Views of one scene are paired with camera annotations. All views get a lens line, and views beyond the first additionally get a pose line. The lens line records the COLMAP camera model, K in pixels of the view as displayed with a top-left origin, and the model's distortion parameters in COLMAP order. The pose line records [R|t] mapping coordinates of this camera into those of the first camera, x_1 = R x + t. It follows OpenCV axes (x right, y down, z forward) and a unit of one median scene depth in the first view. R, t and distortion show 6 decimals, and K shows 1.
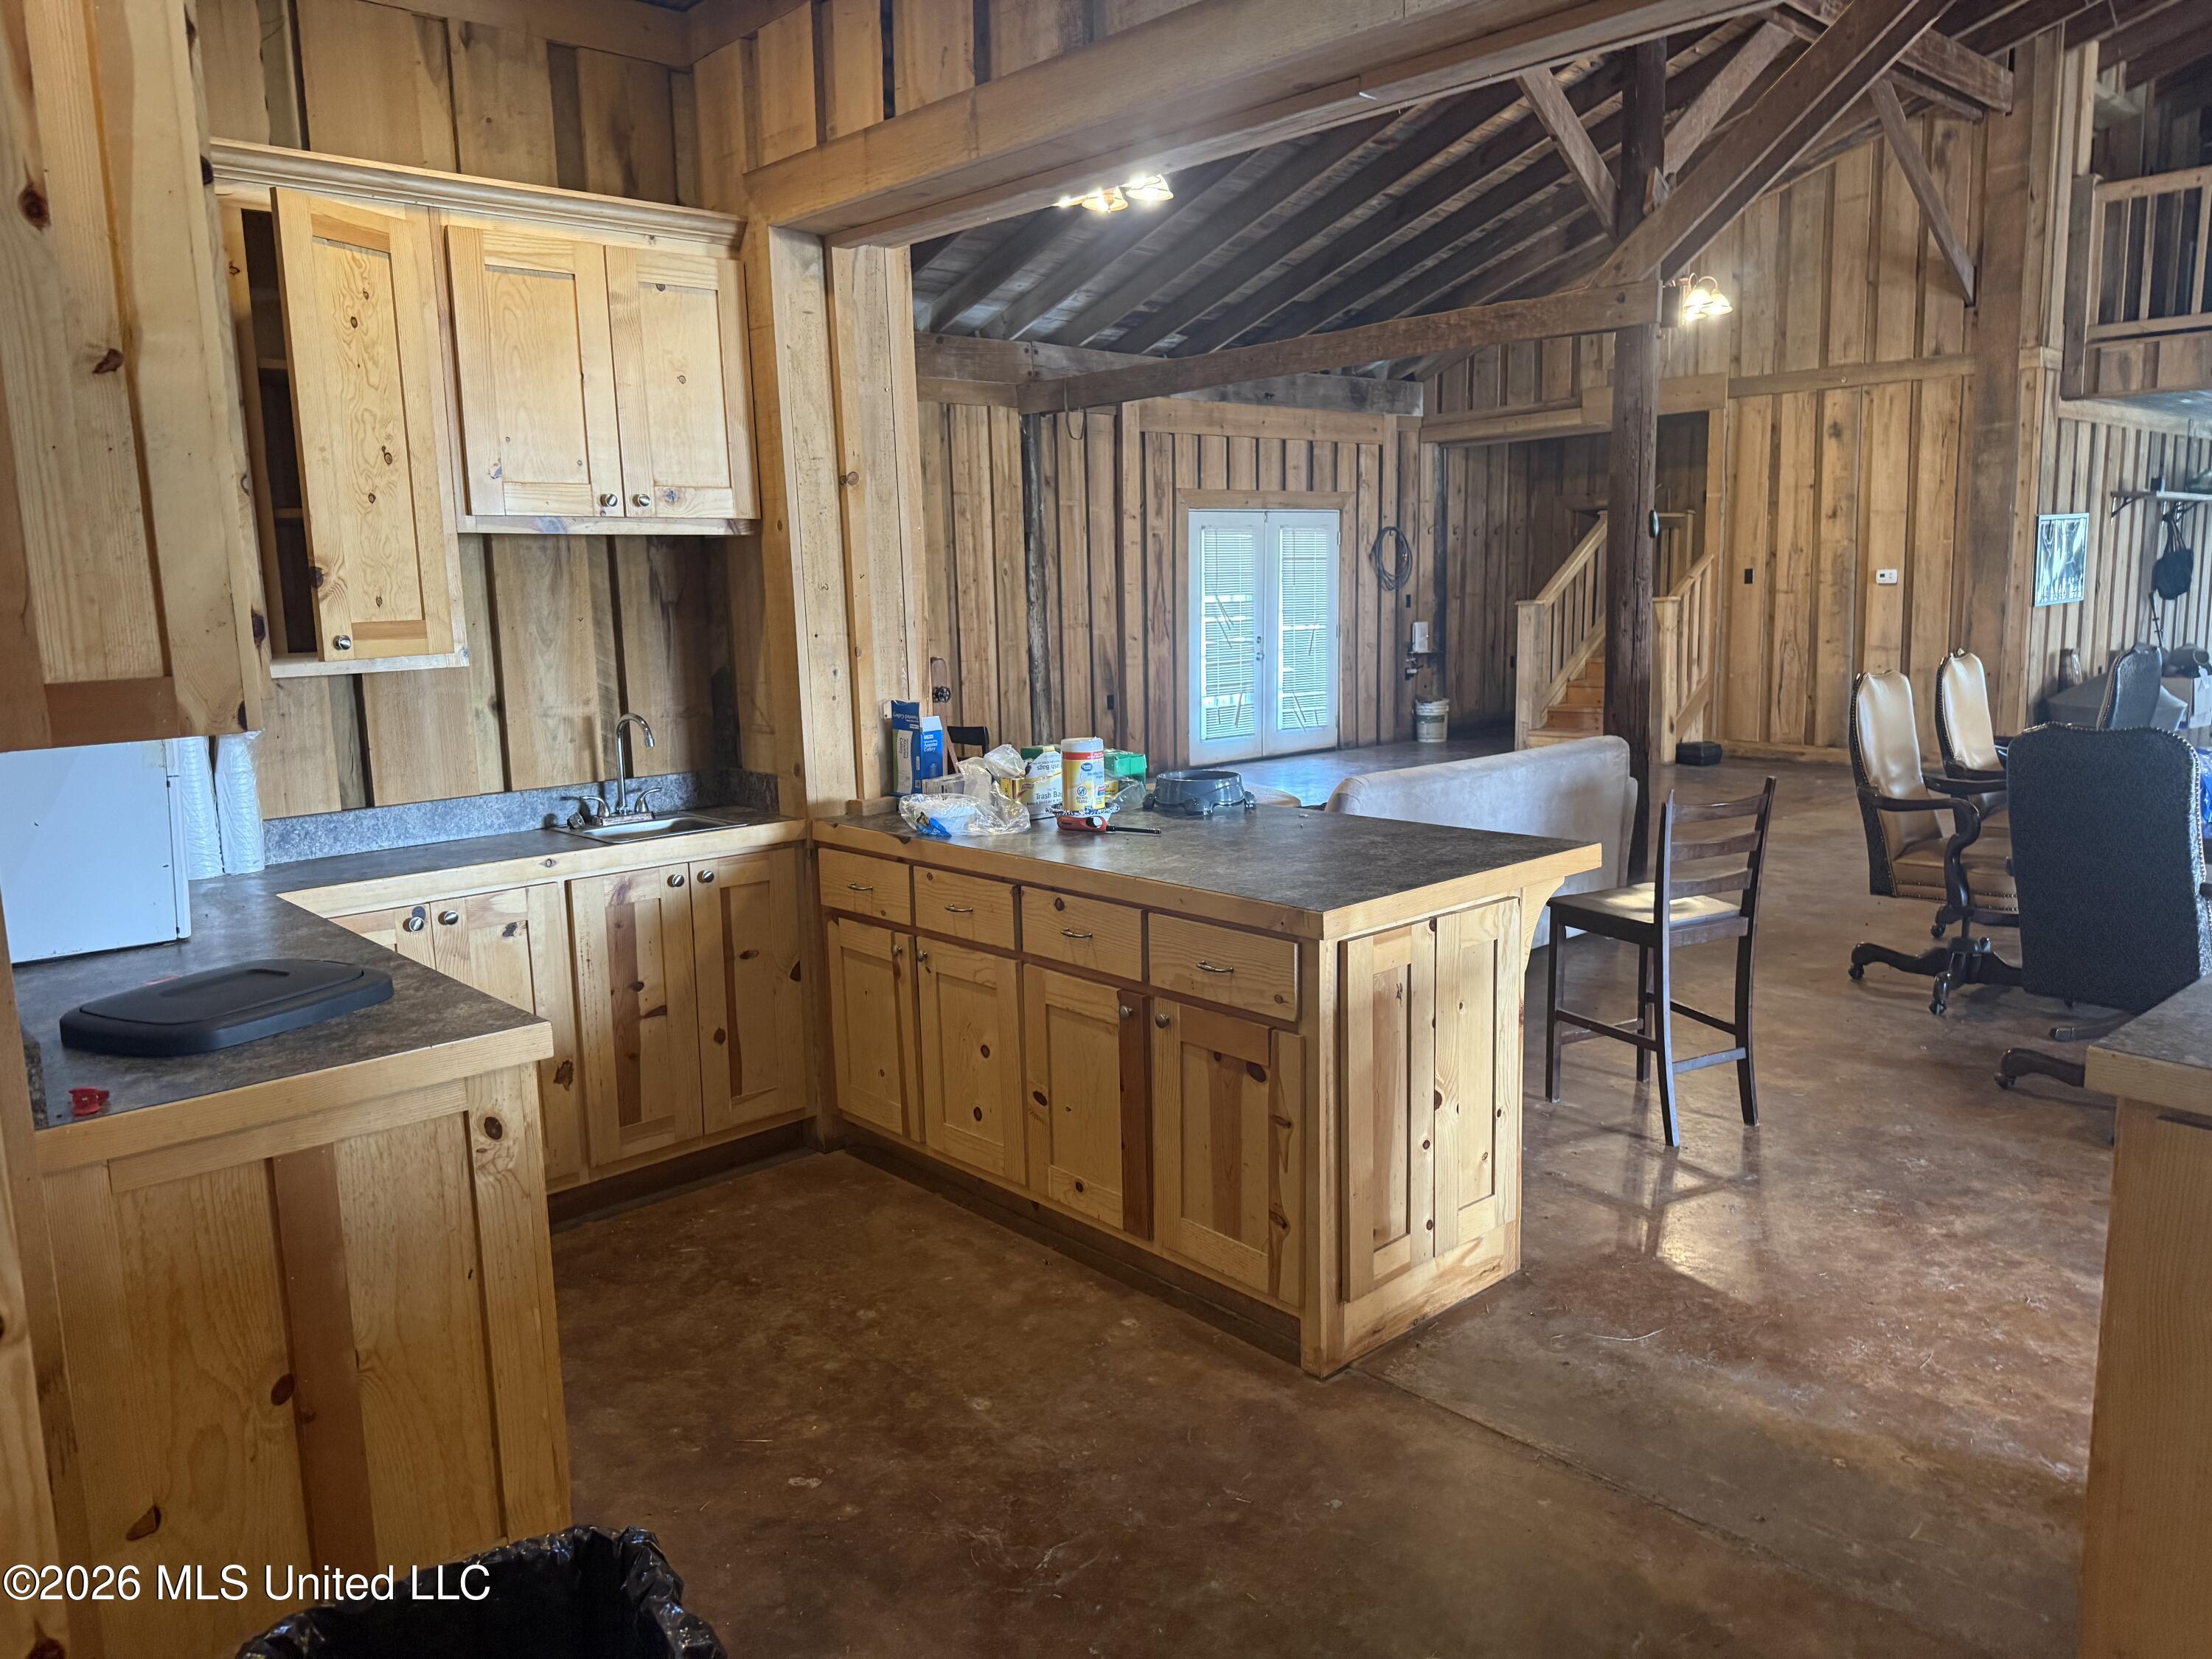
lens RADIAL K [[1547.8, 0, 1106.0], [0, 1547.8, 829.5], [0, 0, 1]] dist [0.041696, -0.065866]
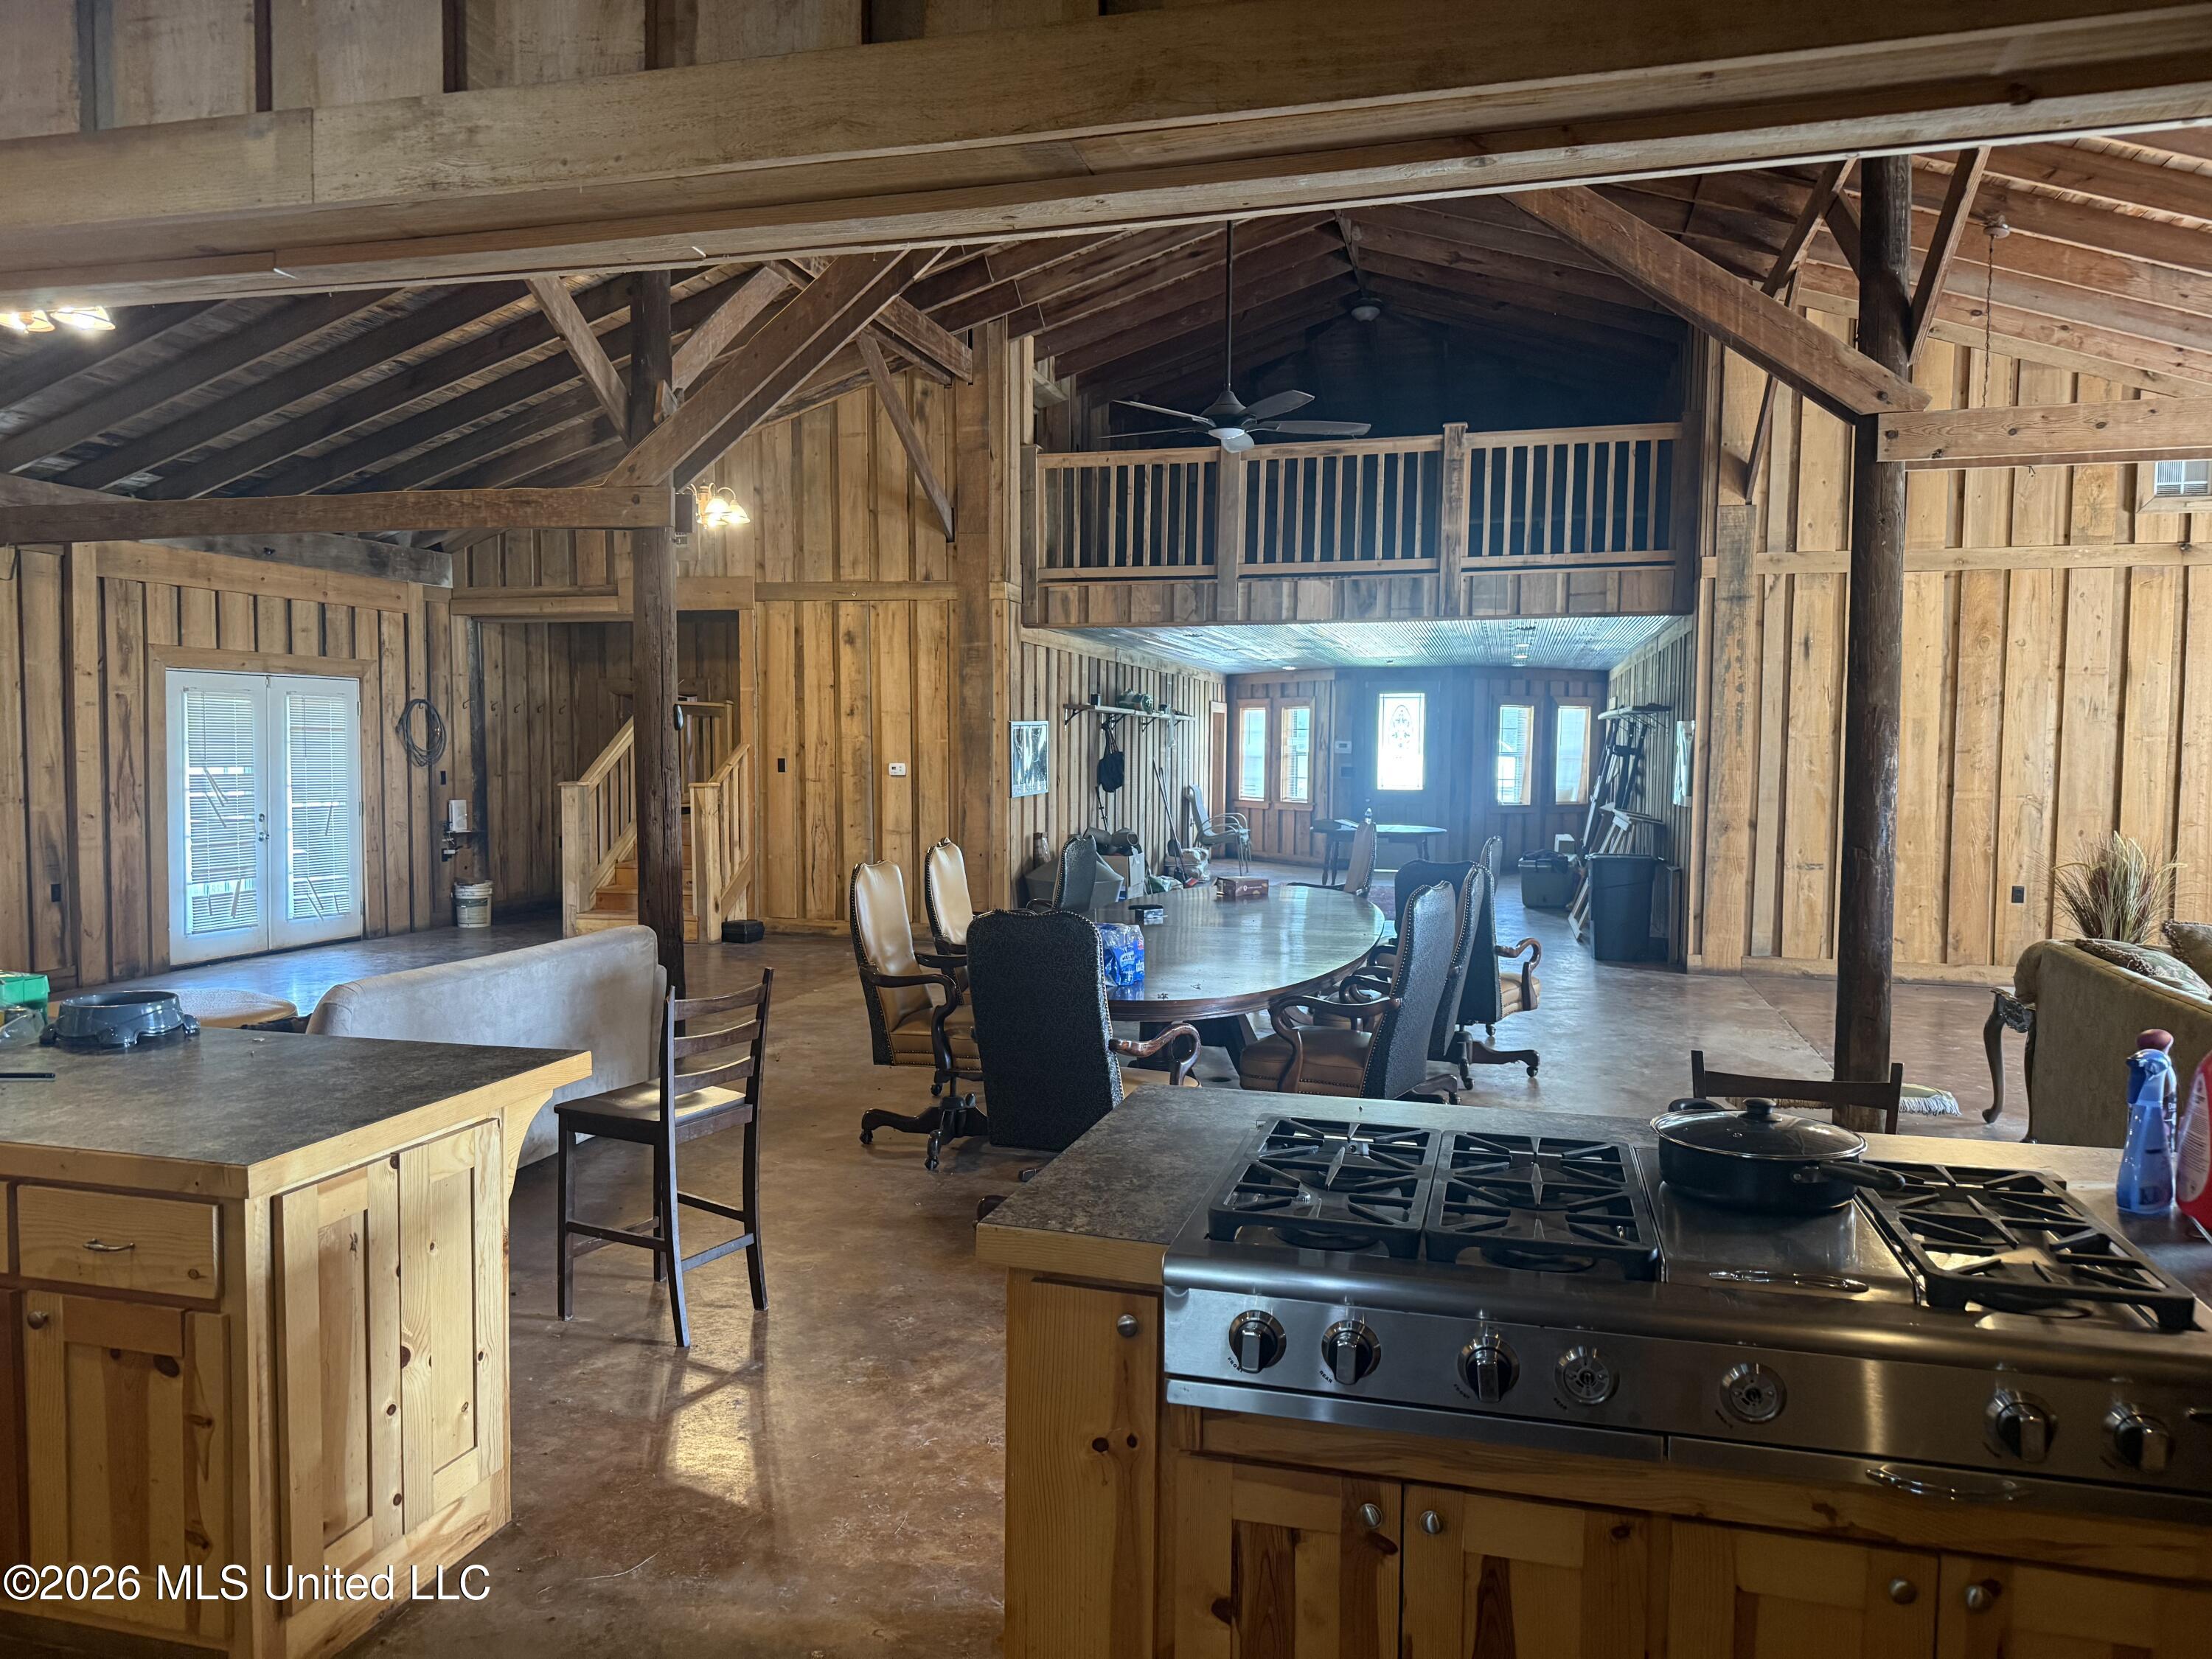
lens RADIAL K [[1526.8, 0, 1095.9], [0, 1526.8, 866.3], [0, 0, 1]] dist [0.115750, -0.167771]
pose [[0.836972, -0.009717, 0.547159, 0.013362], [0.057781, 0.995823, -0.070702, -0.005268], [-0.544186, 0.090791, 0.834037, 0.000113]]
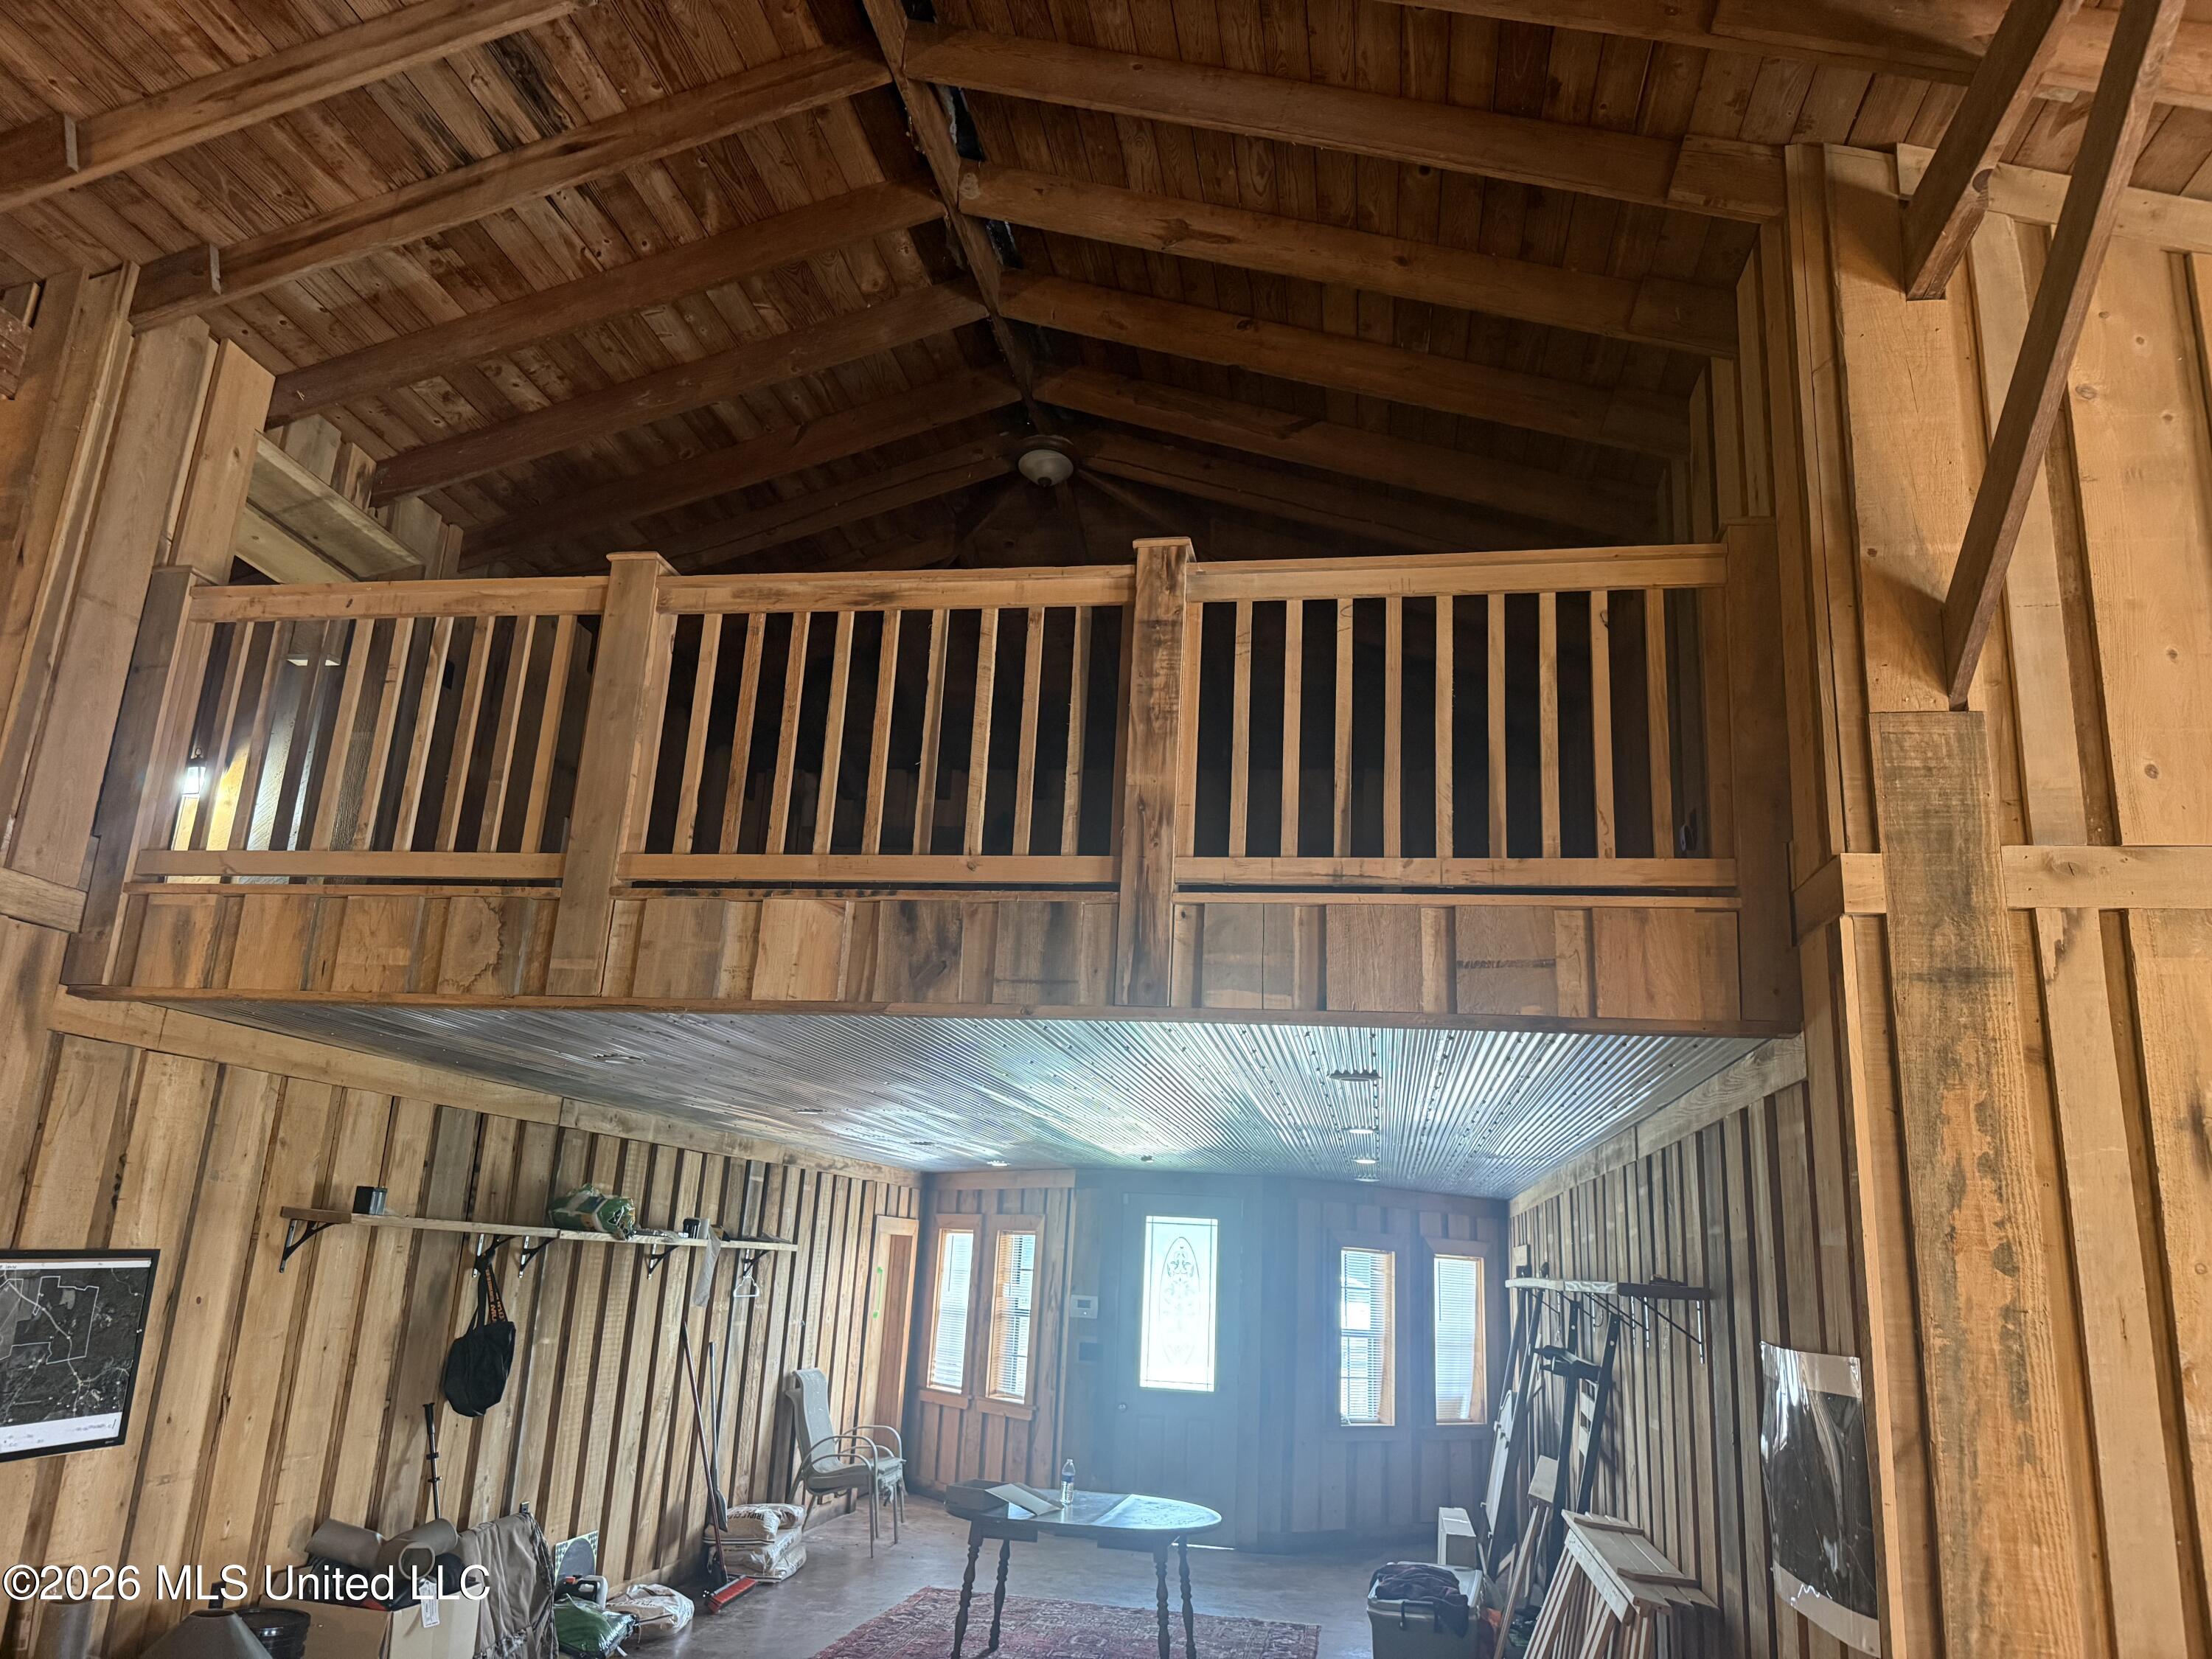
lens RADIAL K [[1538.9, 0, 1121.4], [0, 1538.9, 859.9], [0, 0, 1]] dist [0.095602, -0.082131]
pose [[0.776136, 0.225364, 0.588918, 0.591130], [0.028283, 0.920570, -0.389553, -0.127090], [-0.629931, 0.319003, 0.708113, 0.479856]]
